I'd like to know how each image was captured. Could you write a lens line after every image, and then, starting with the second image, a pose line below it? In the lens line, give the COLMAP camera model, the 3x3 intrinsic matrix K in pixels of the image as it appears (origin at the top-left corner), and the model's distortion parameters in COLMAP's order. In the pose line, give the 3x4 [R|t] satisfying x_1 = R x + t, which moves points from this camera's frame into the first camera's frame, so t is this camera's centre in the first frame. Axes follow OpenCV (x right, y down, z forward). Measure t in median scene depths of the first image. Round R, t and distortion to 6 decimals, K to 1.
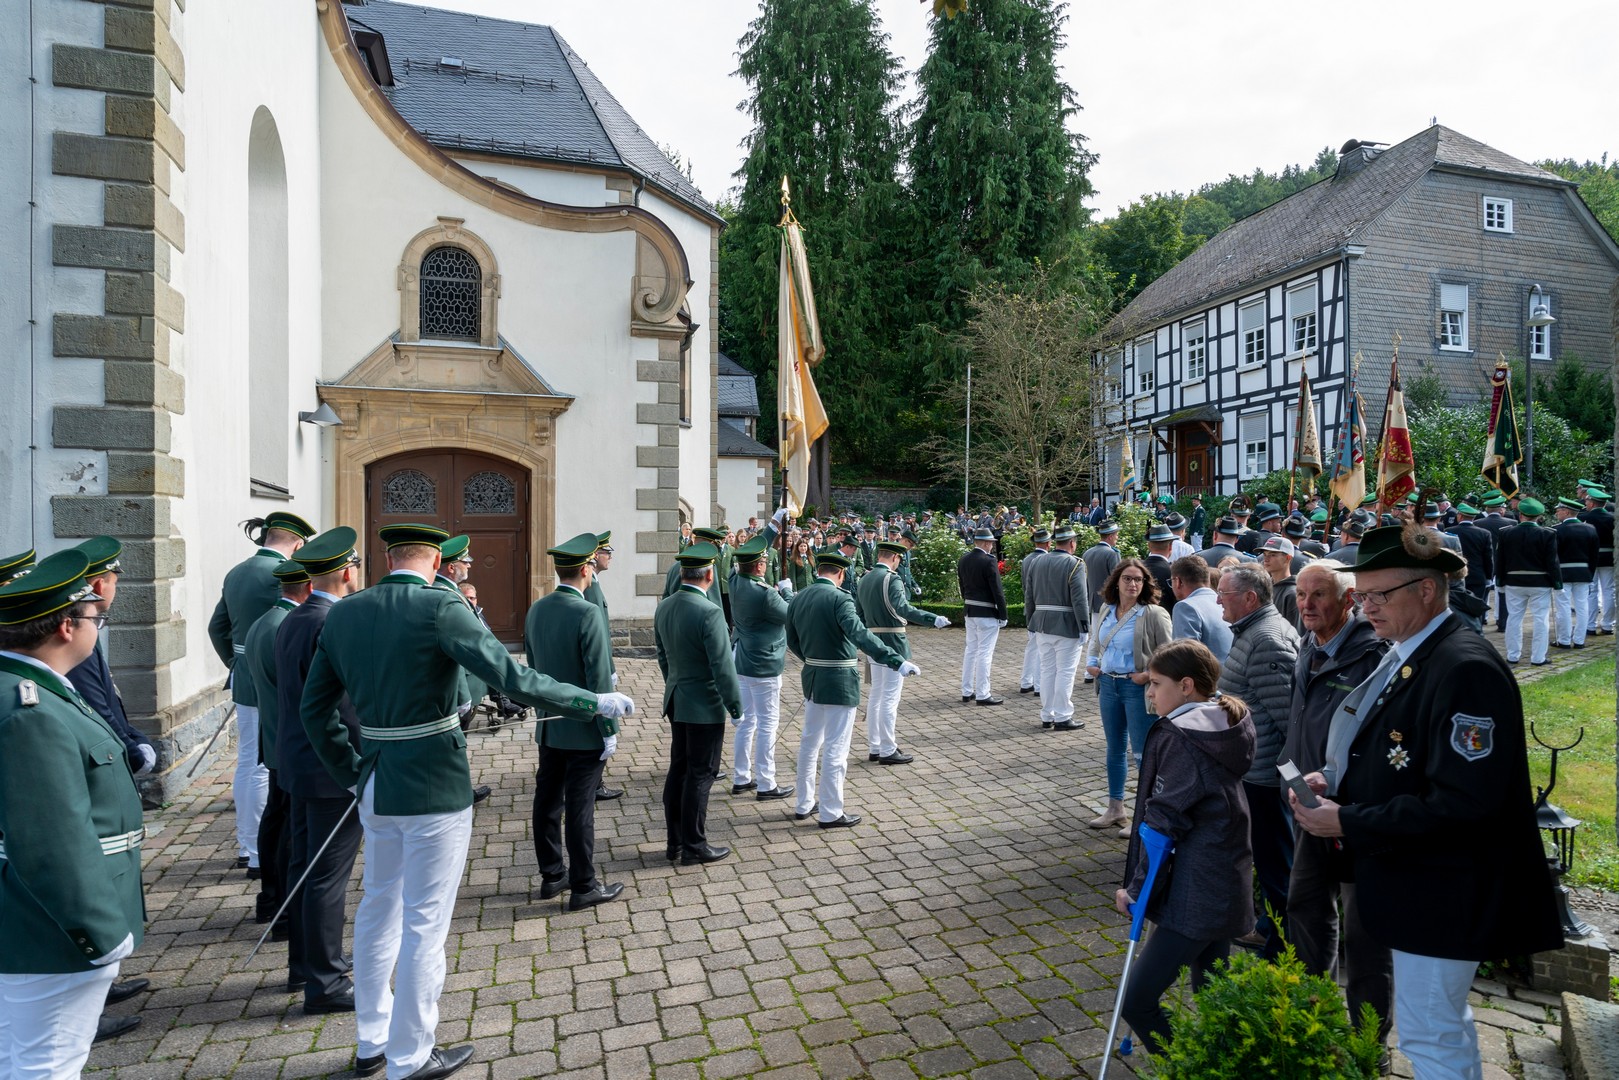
lens RADIAL K [[893.9, 0, 803.1], [0, 893.9, 543.1], [0, 0, 1]] dist [-0.019224, 0.002494]
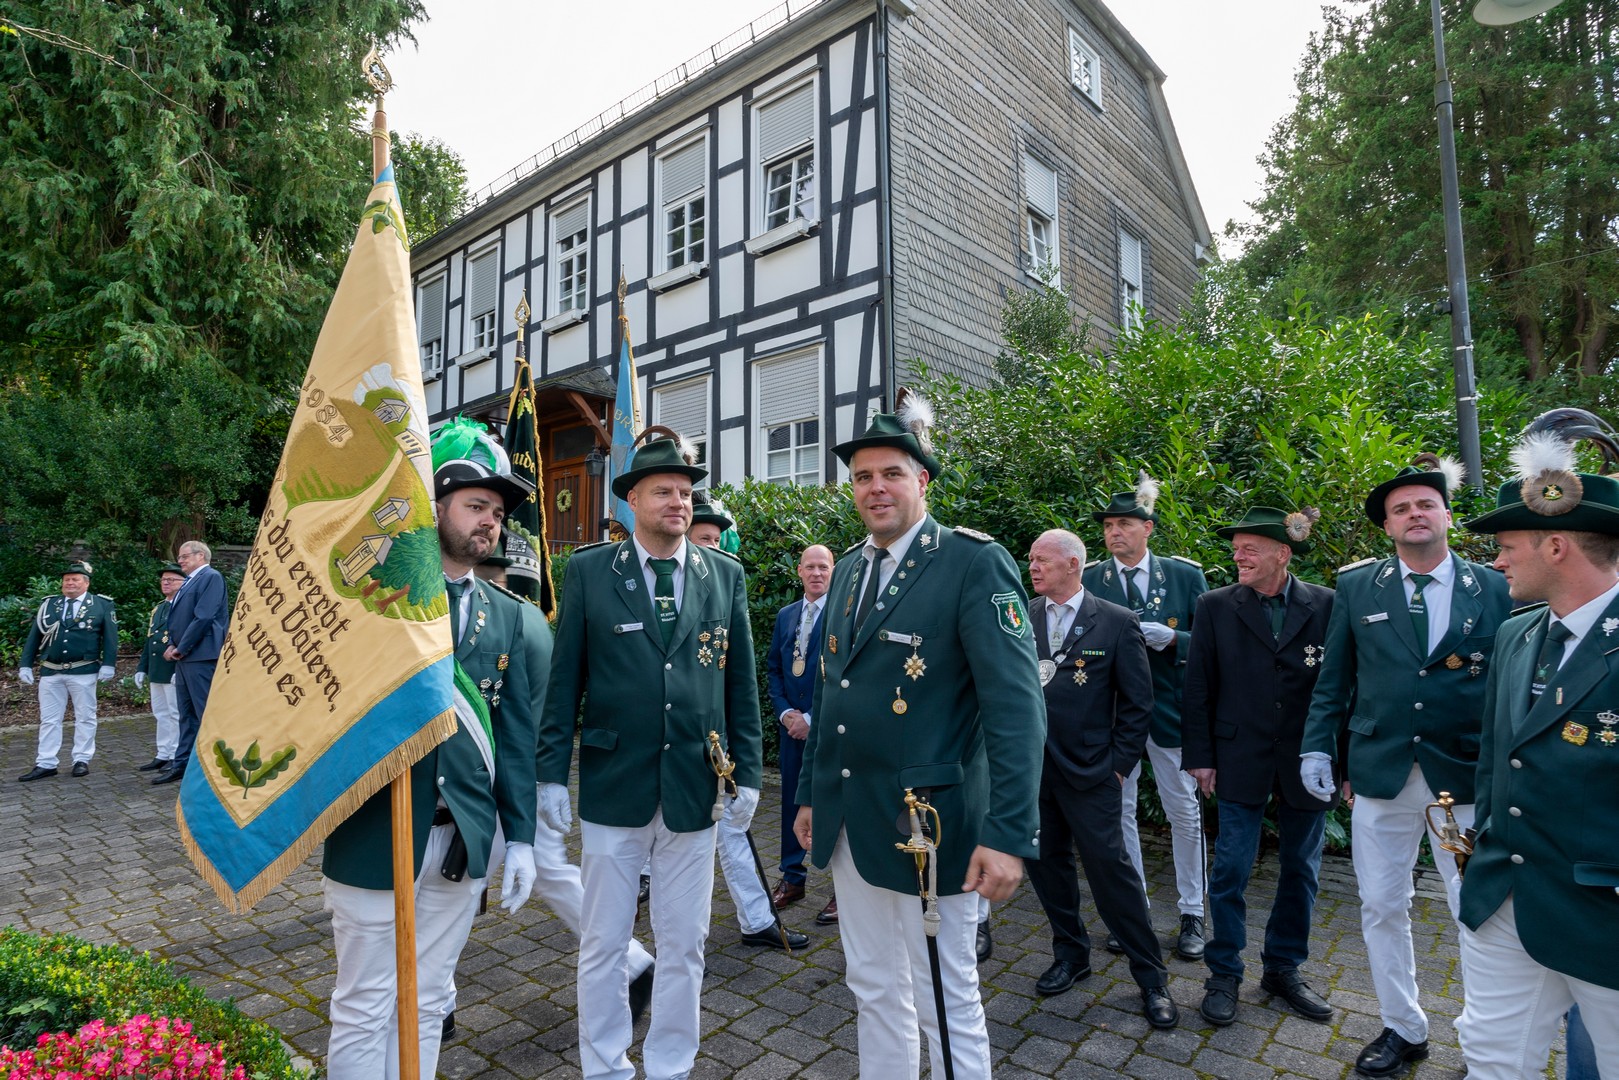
lens RADIAL K [[893.9, 0, 803.1], [0, 893.9, 543.1], [0, 0, 1]] dist [-0.019224, 0.002494]
pose [[0.825741, 0.050858, 0.561751, 0.299201], [0.005167, 0.995203, -0.097695, -0.019421], [-0.564025, 0.083573, 0.821518, 0.584698]]
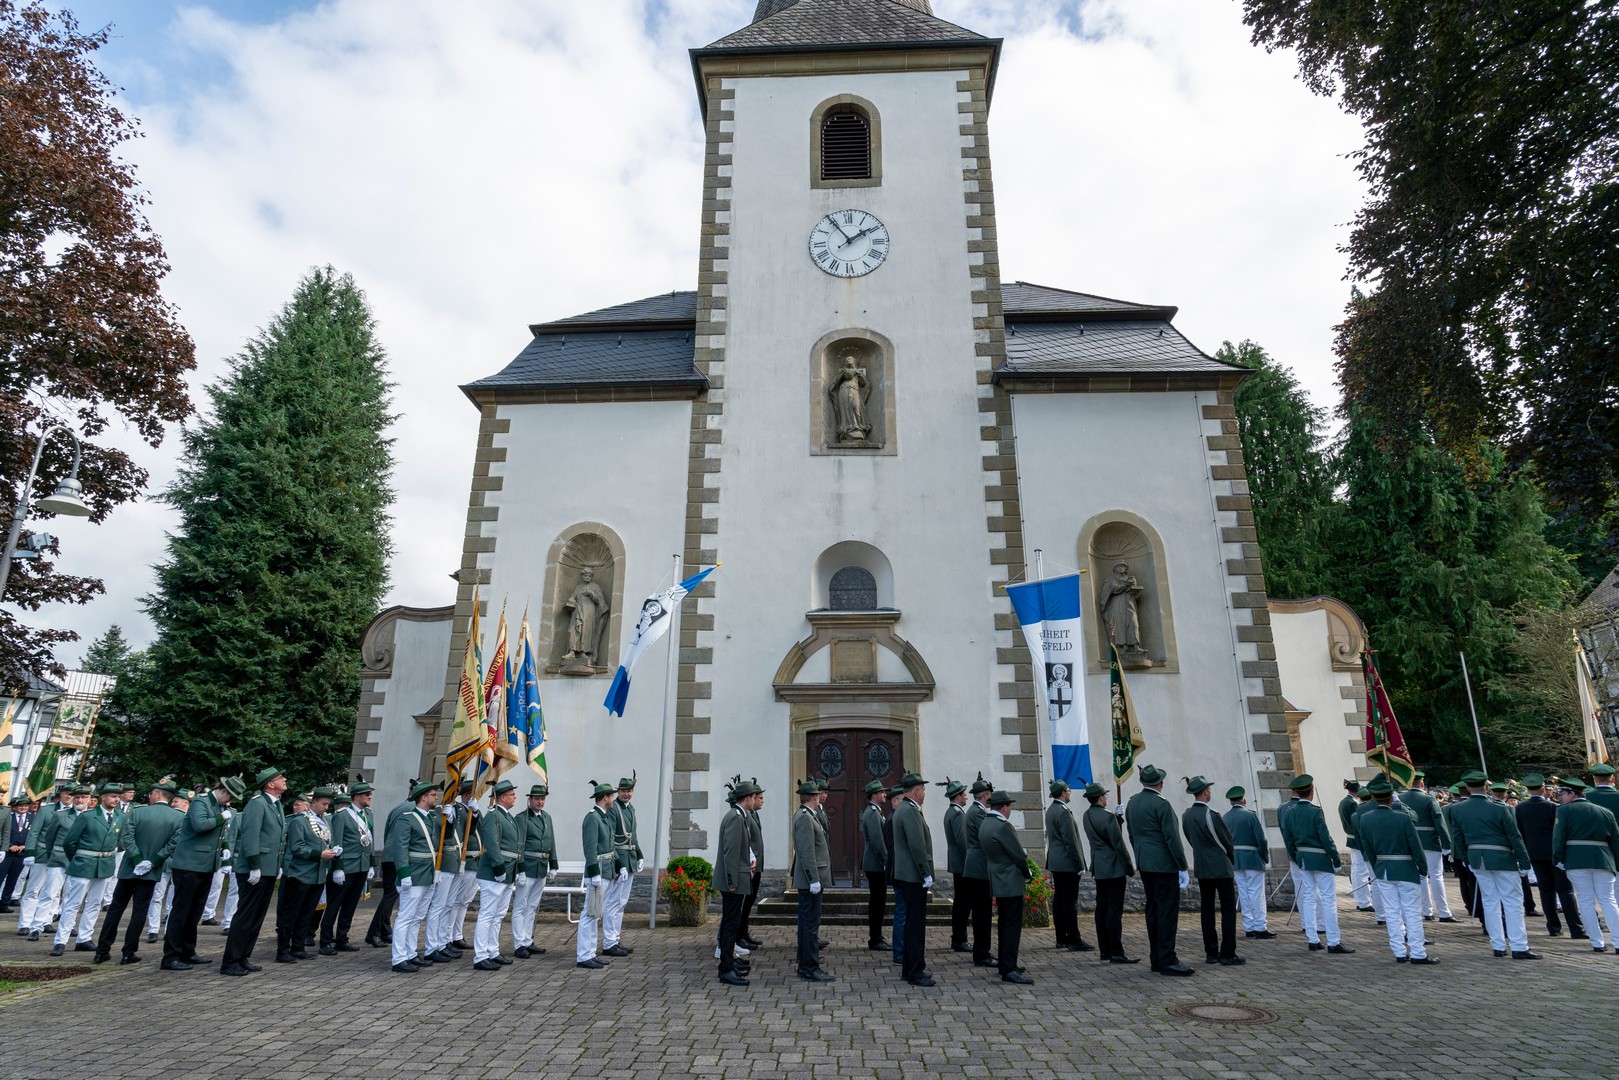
lens RADIAL K [[893.9, 0, 803.1], [0, 893.9, 543.1], [0, 0, 1]] dist [-0.019224, 0.002494]
pose [[0.938507, -0.103427, -0.329405, -0.314259], [-0.004389, 0.950426, -0.310919, 0.032219], [0.345233, 0.293245, 0.891528, -0.498580]]
